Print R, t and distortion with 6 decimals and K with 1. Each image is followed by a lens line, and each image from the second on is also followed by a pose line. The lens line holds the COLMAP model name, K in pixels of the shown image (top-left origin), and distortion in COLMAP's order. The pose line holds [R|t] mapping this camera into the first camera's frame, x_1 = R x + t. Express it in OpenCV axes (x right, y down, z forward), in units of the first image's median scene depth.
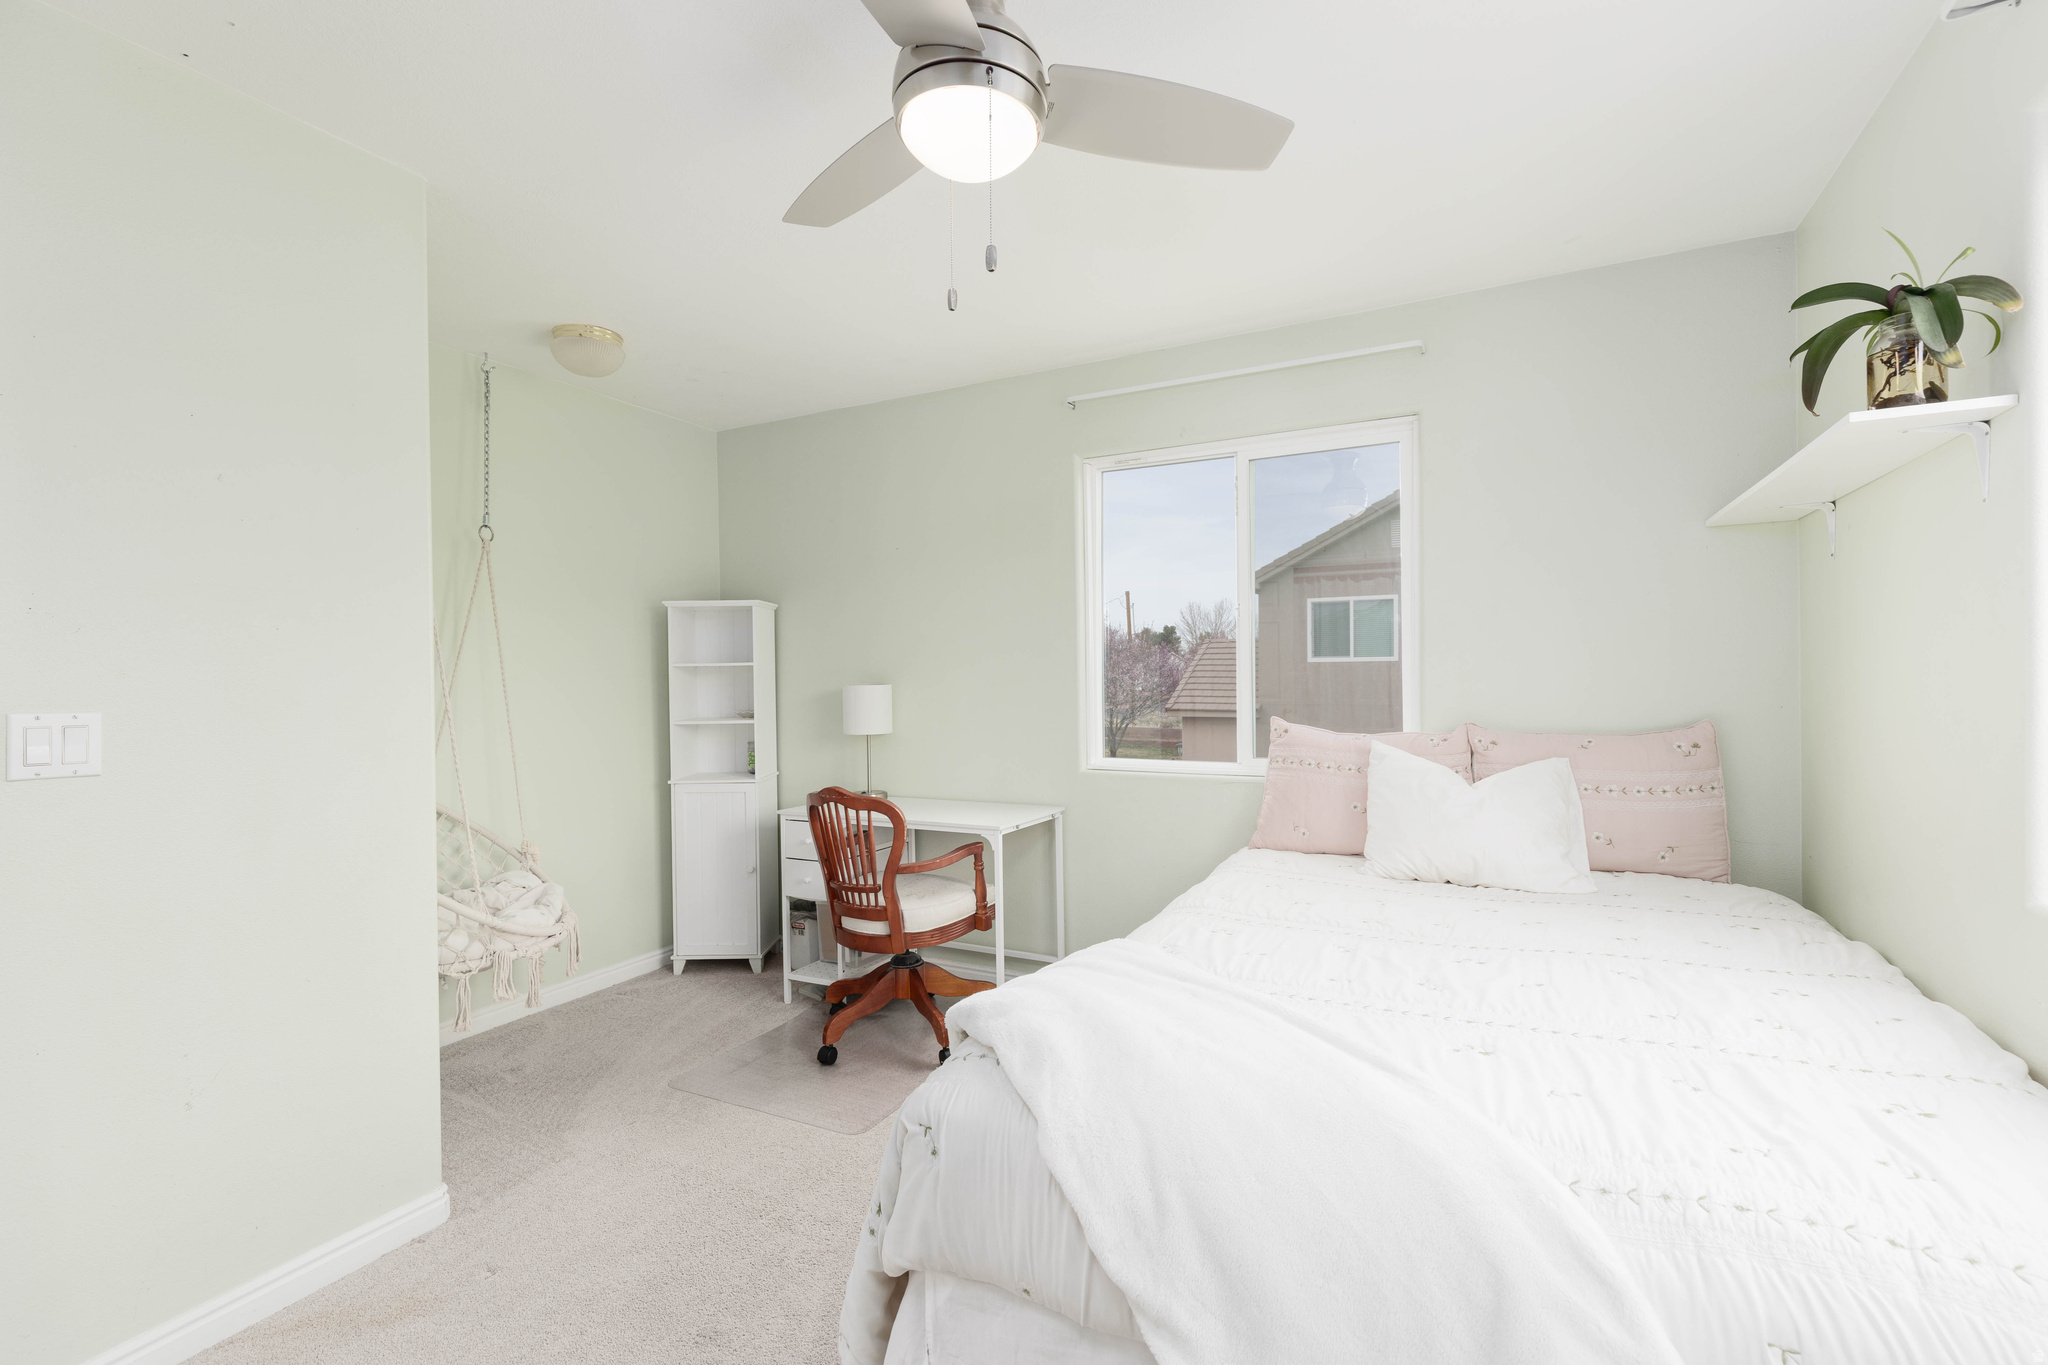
lens RADIAL K [[904.0, 0, 1032.6], [0, 904.0, 680.6], [0, 0, 1]] dist [0.002509, 0.000039]
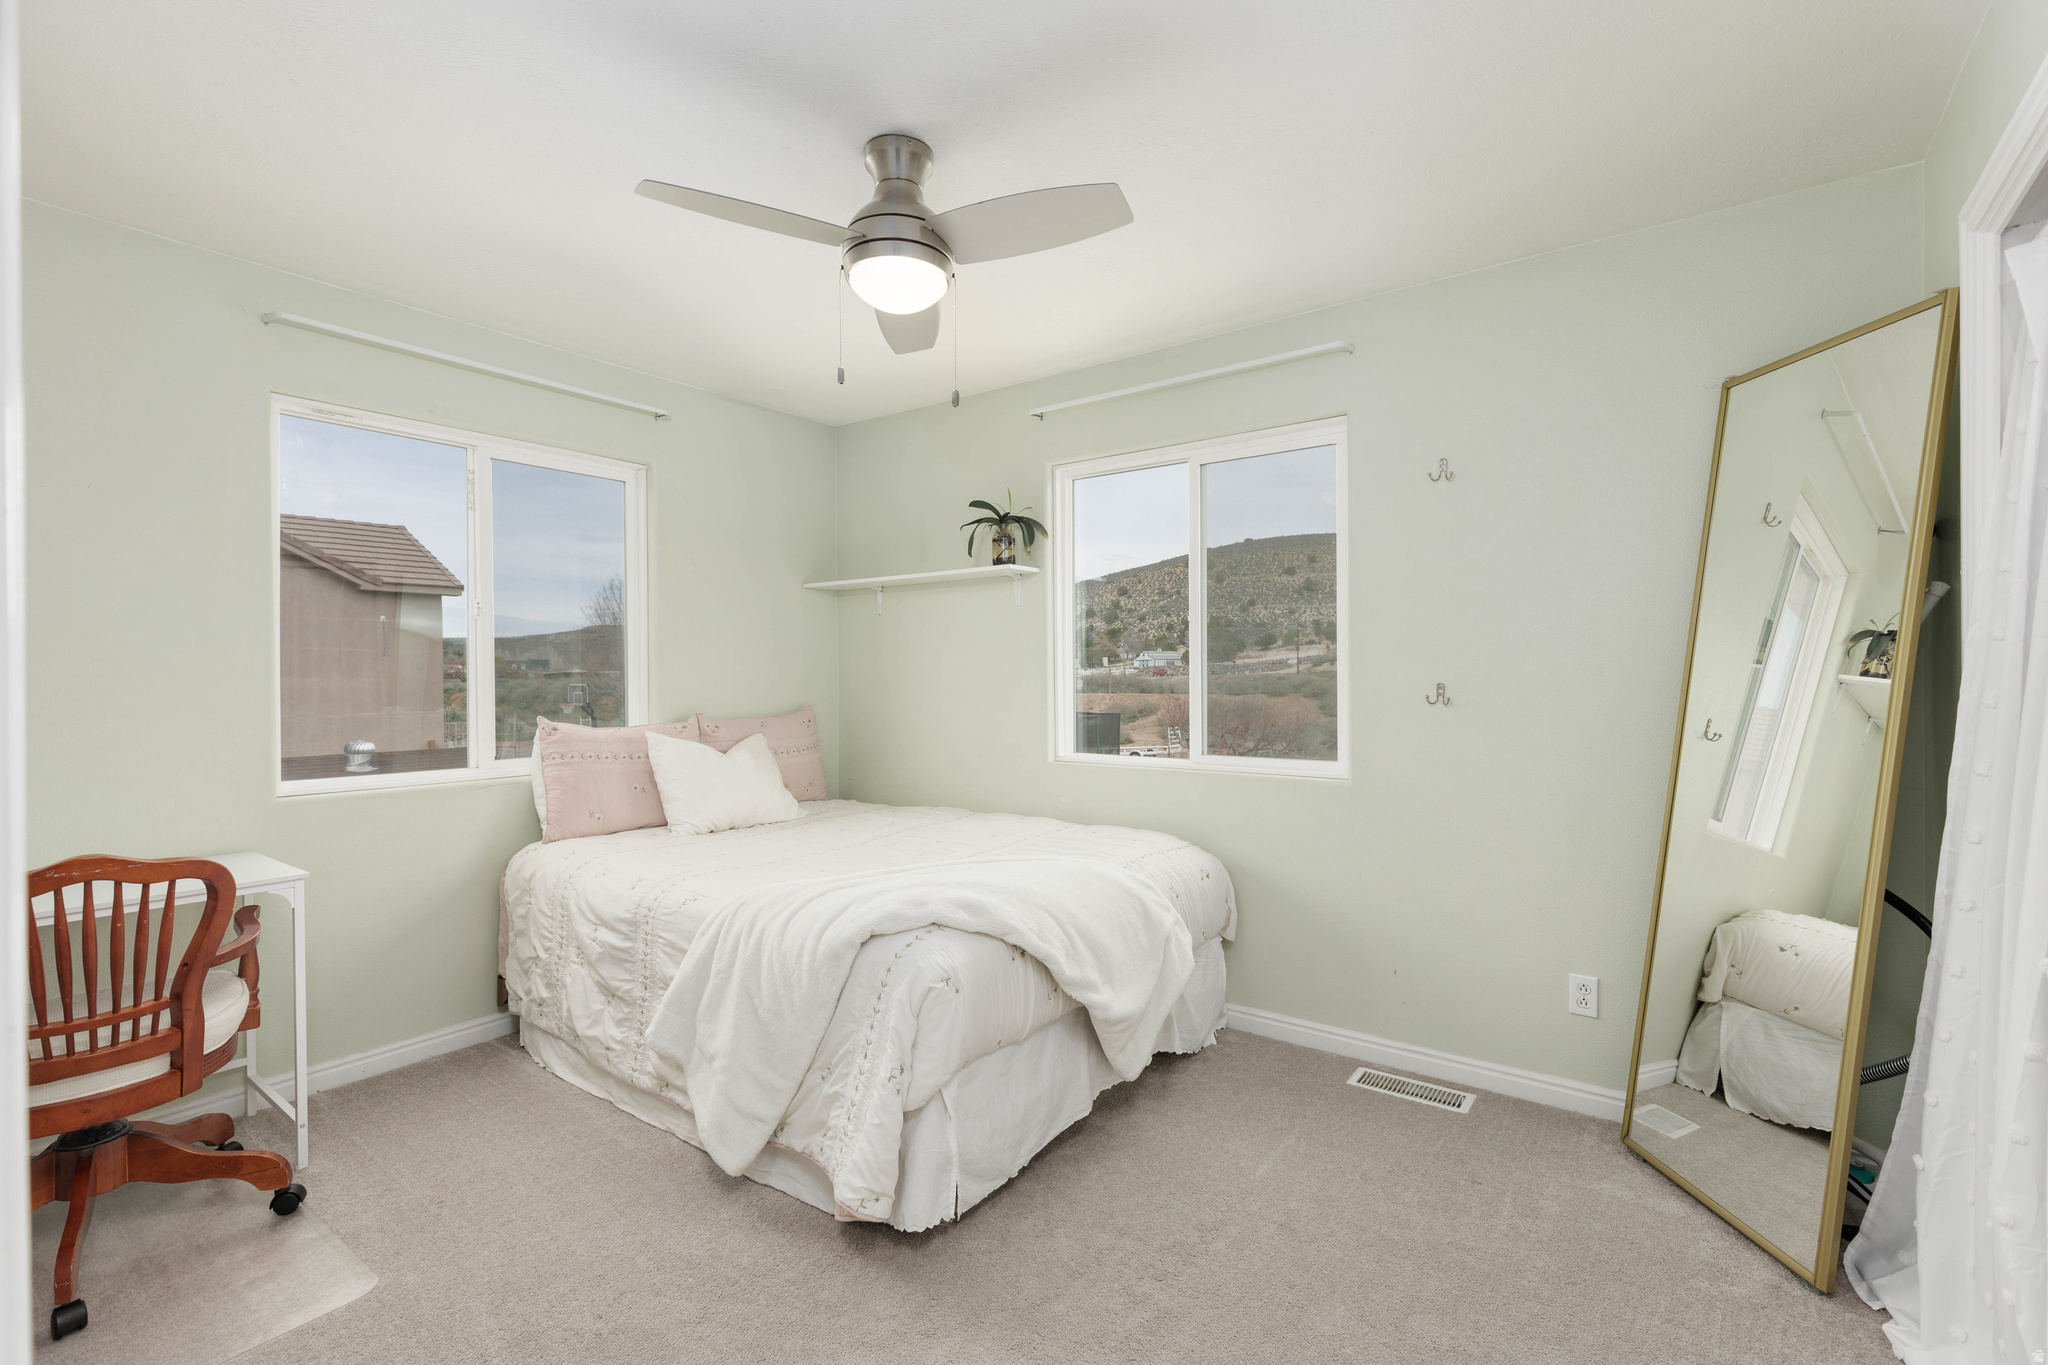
lens RADIAL K [[904.0, 0, 1032.6], [0, 904.0, 680.6], [0, 0, 1]] dist [0.002509, 0.000039]
pose [[0.161330, 0.005479, 0.986885, -0.731803], [0.006121, 0.999960, -0.006552, 0.010523], [-0.986881, 0.007098, 0.161290, 0.299005]]
